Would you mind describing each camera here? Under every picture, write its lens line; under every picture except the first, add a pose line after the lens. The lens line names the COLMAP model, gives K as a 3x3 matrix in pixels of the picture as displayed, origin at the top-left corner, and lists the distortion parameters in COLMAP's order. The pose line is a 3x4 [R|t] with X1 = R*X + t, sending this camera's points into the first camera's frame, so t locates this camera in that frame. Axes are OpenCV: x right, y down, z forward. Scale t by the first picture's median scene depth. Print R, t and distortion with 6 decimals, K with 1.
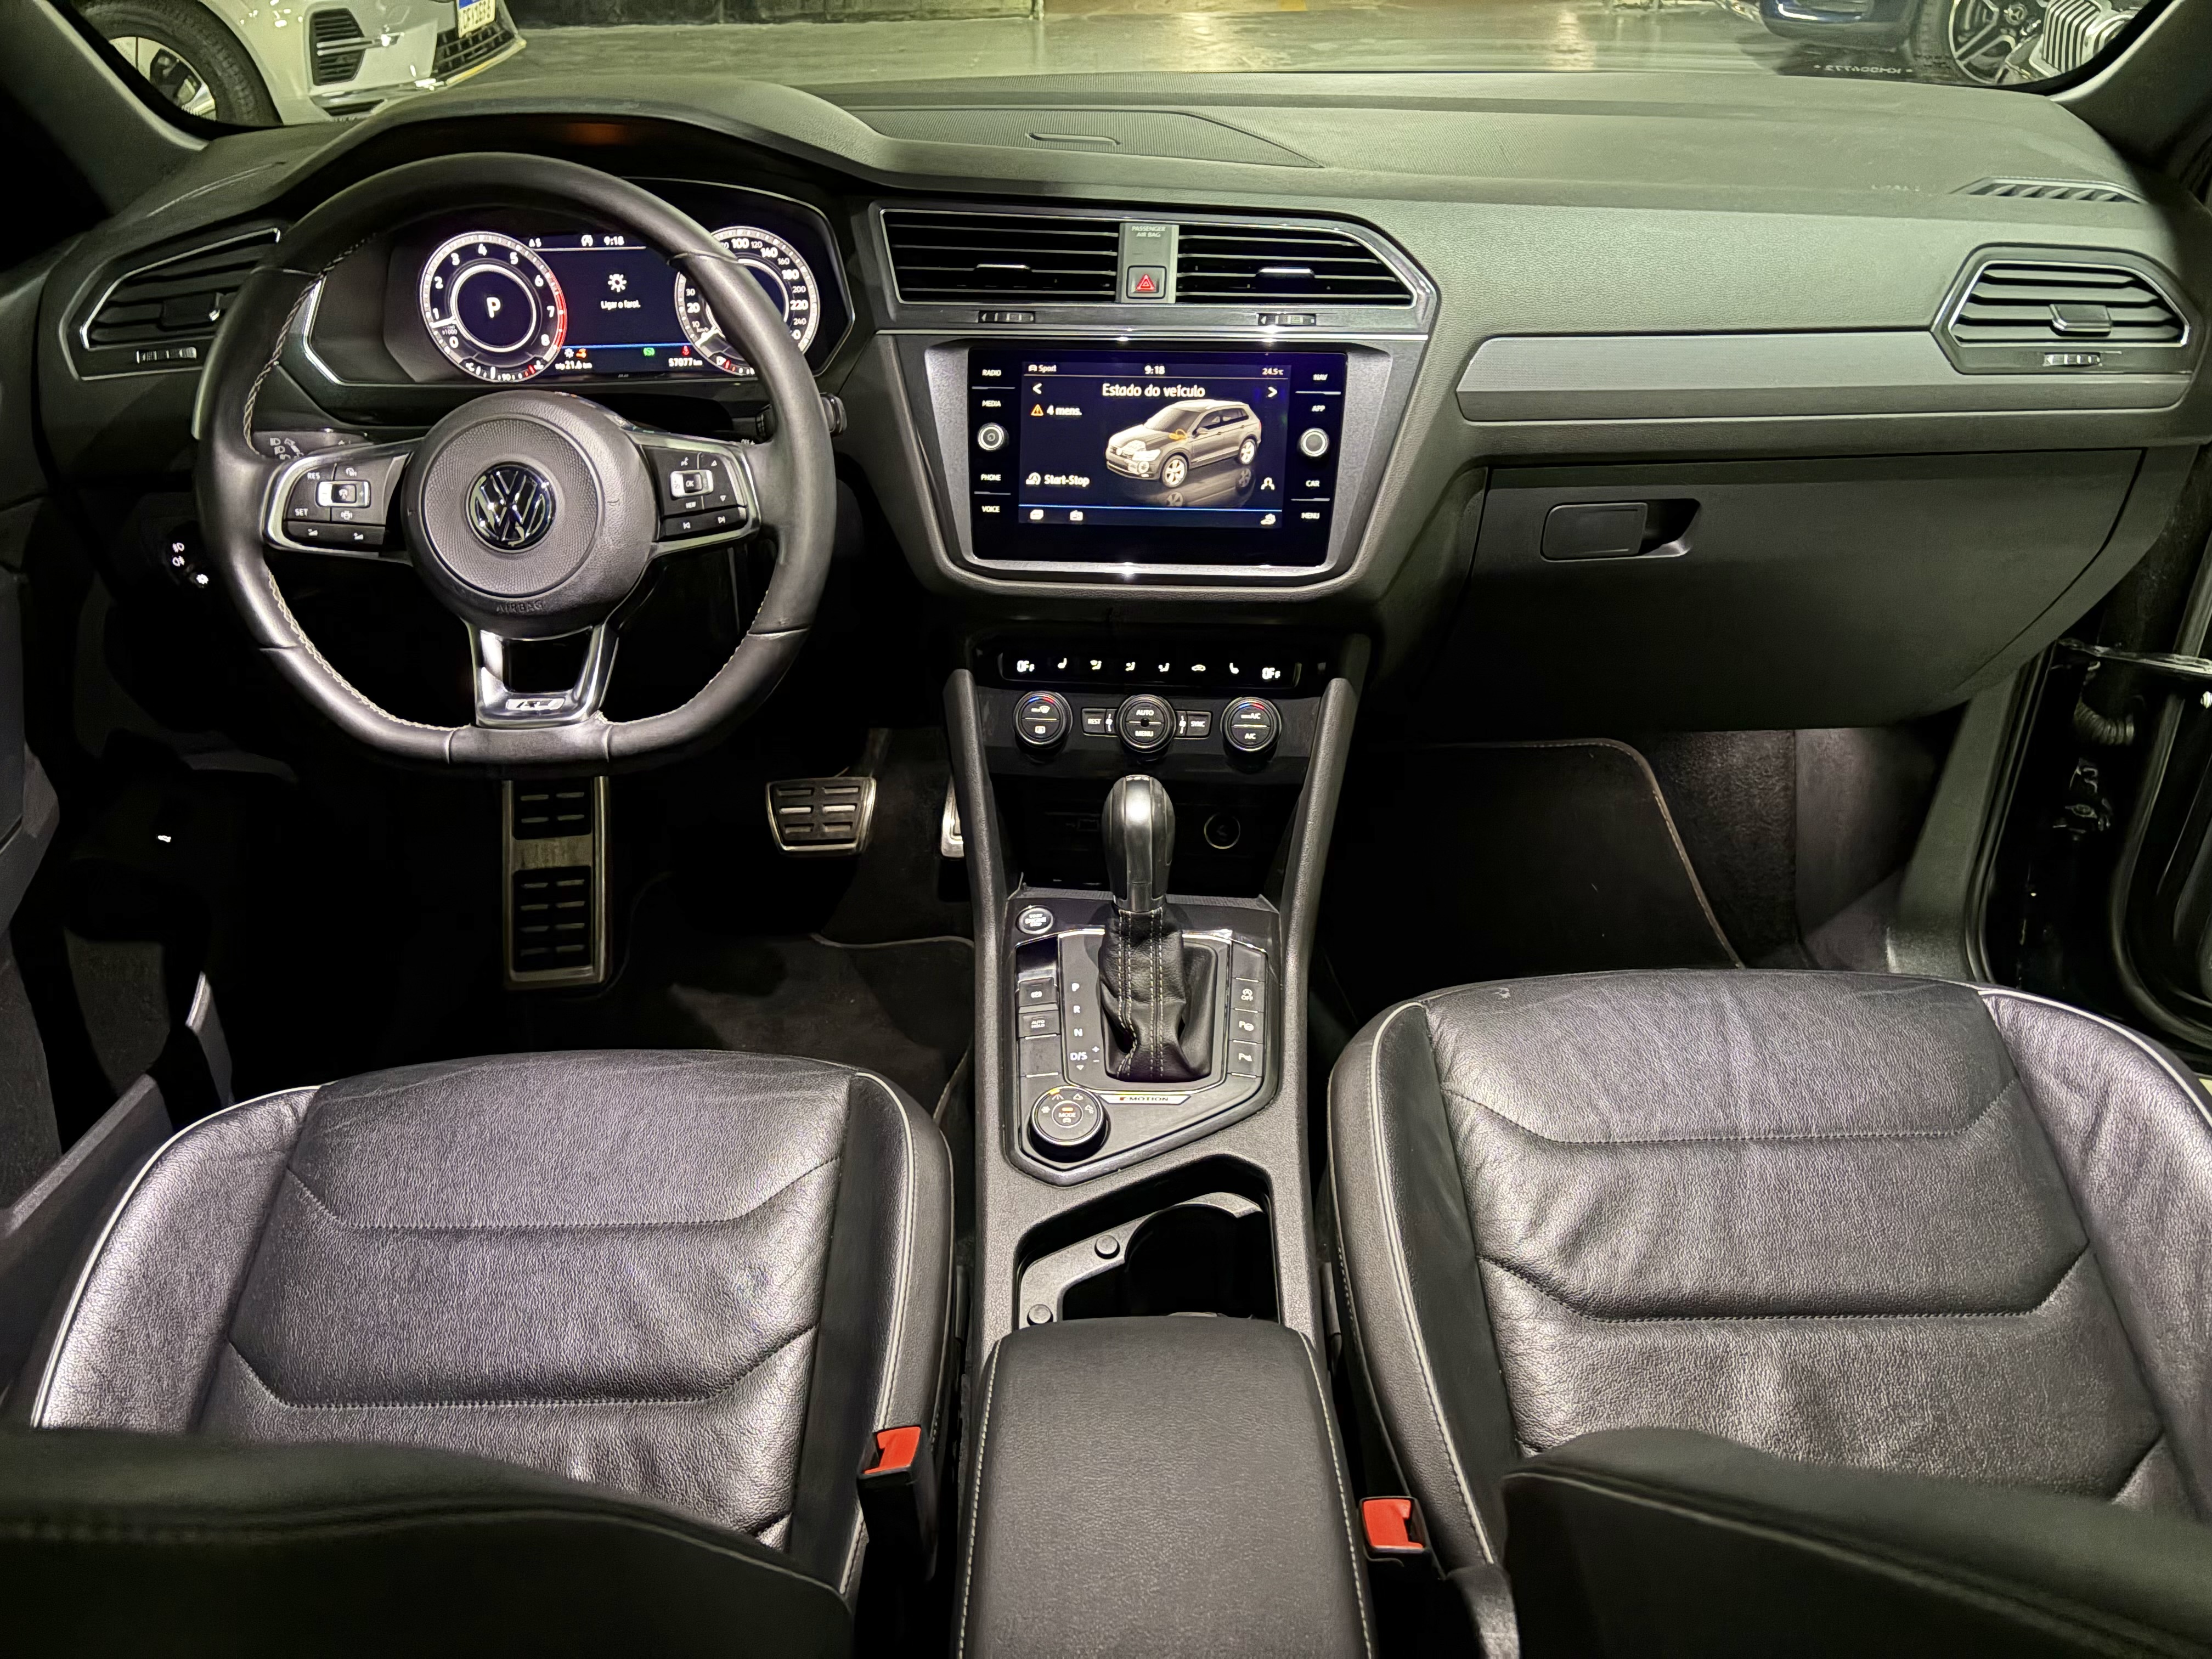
lens RADIAL K [[1669.3, 0, 1072.4], [0, 1669.3, 825.8], [0, 0, 1]] dist [0.114880, -0.210065]
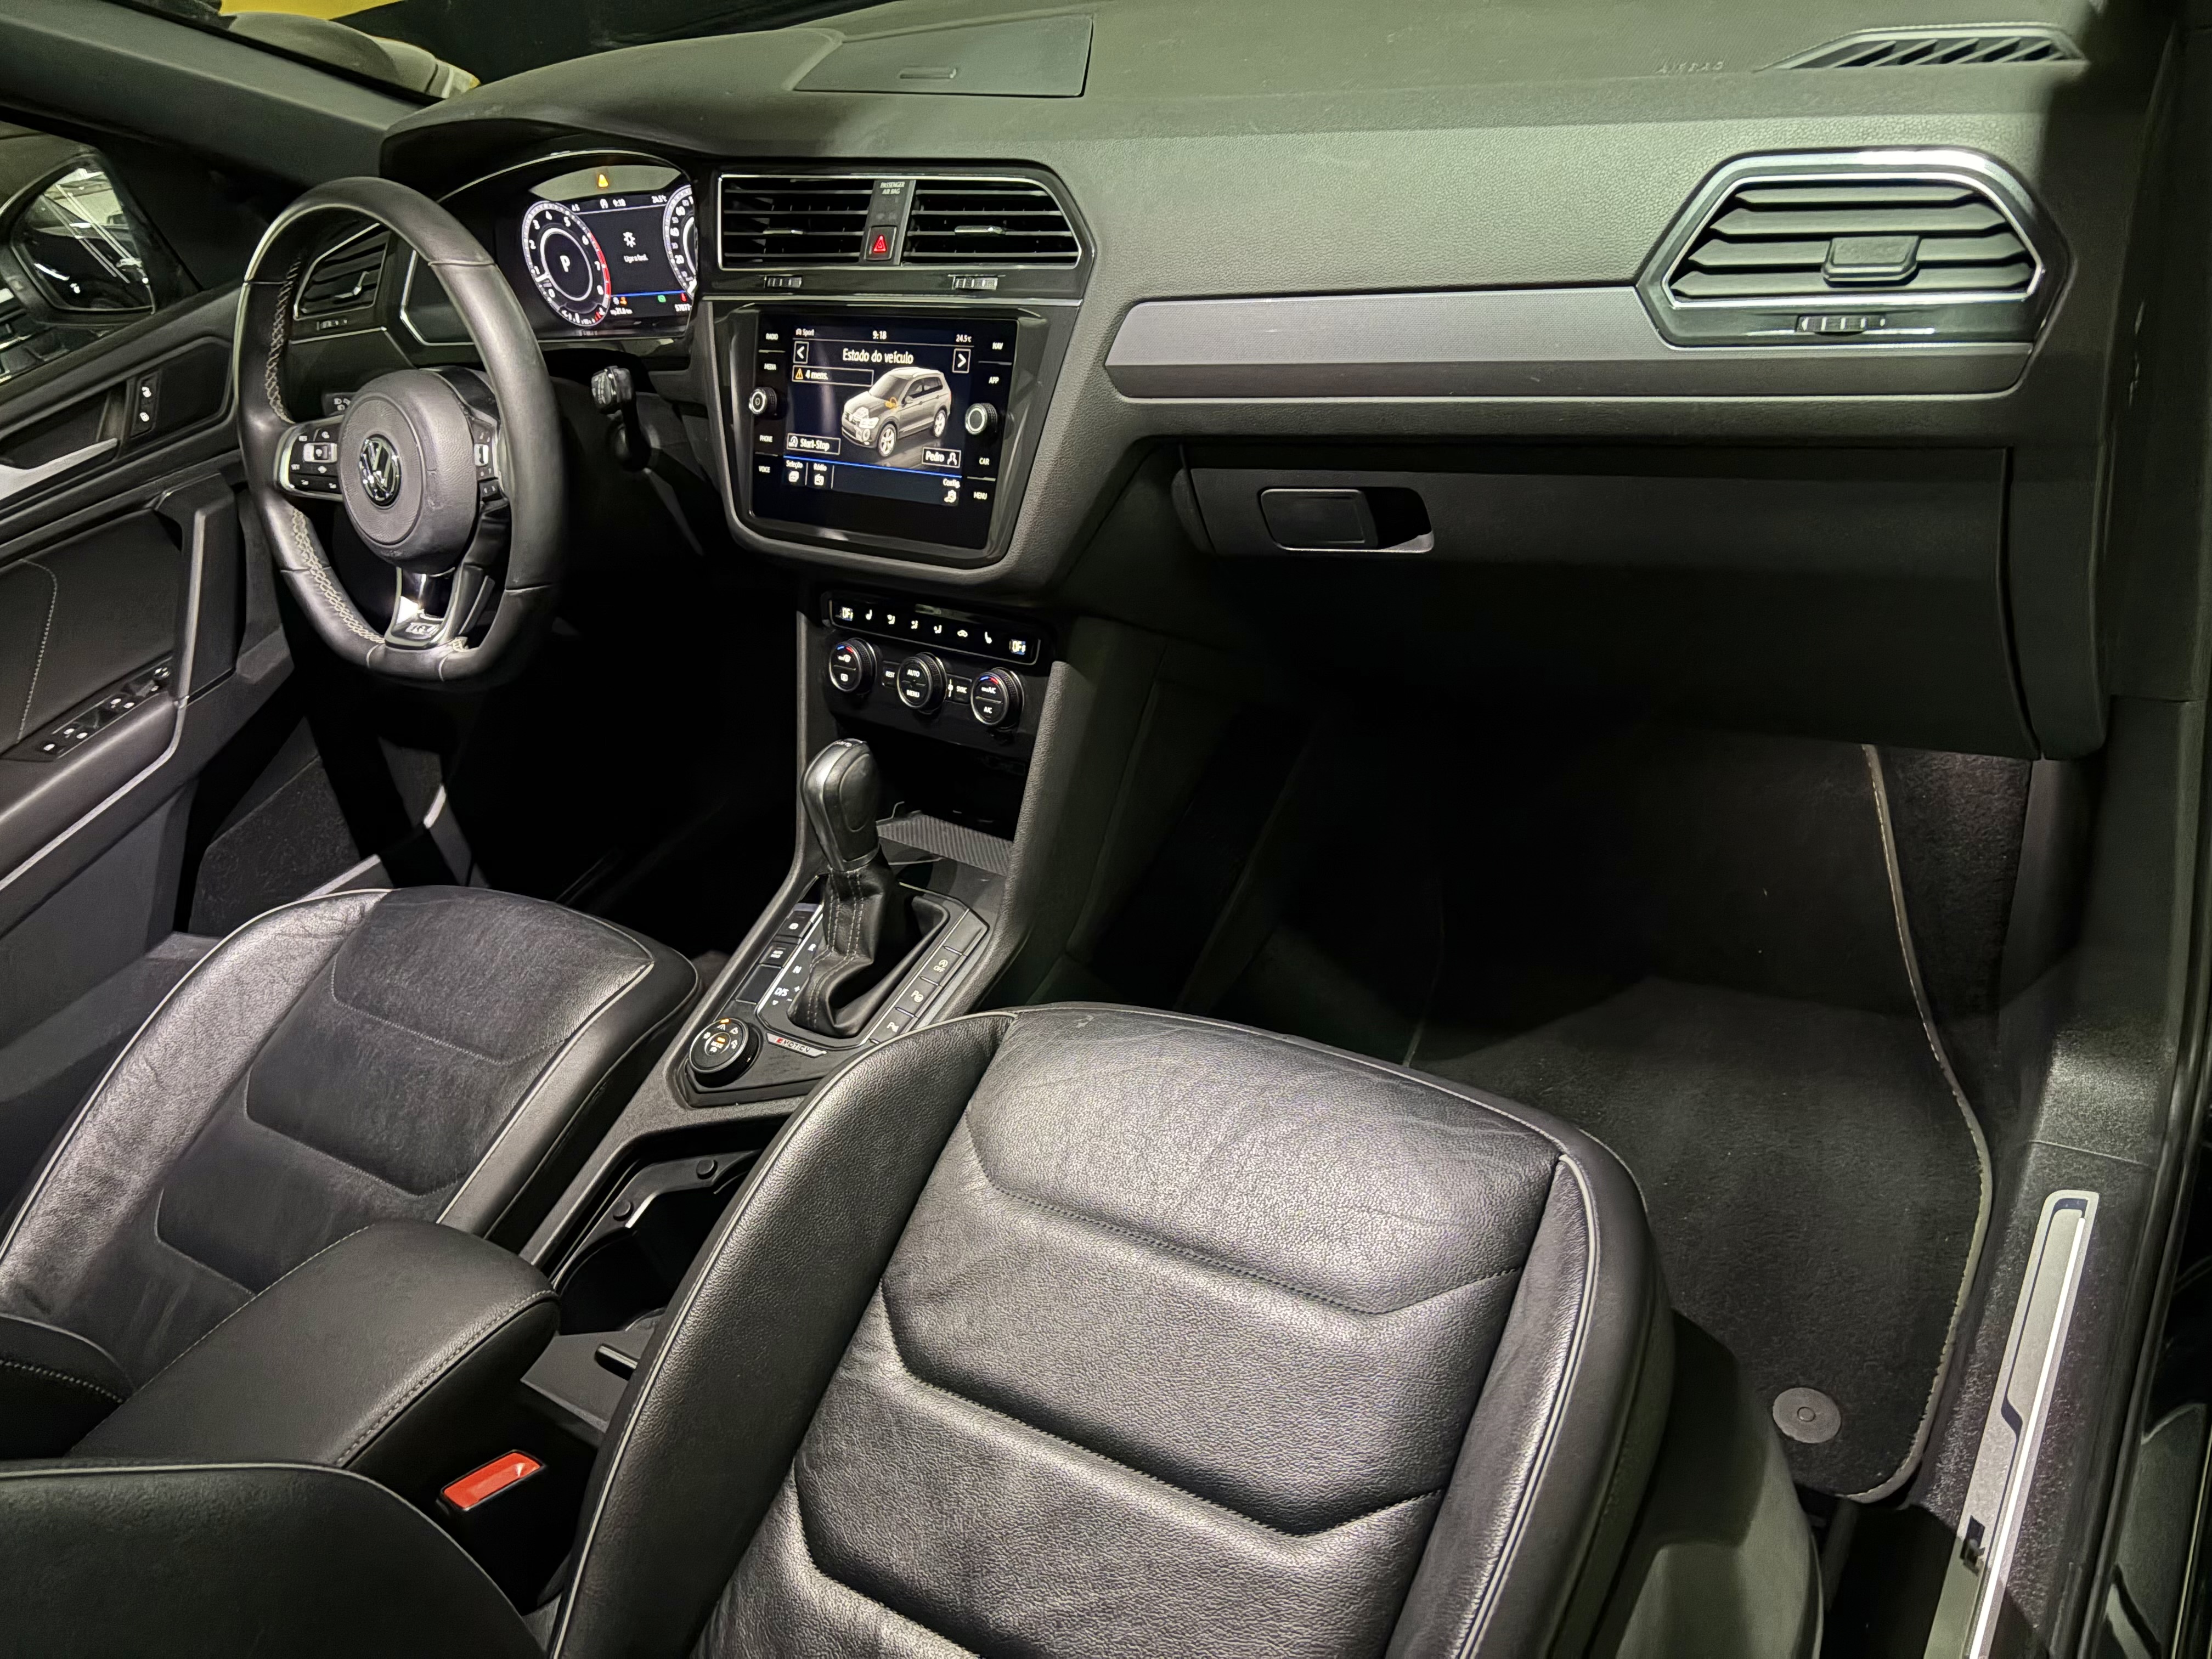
lens RADIAL K [[1664.7, 0, 1106.0], [0, 1664.7, 829.5], [0, 0, 1]] dist [0.043317, -0.080692]
pose [[0.824505, 0.158184, -0.543294, 0.734553], [-0.077456, 0.982644, 0.168557, -0.161133], [0.560528, -0.096895, 0.822447, 0.240264]]
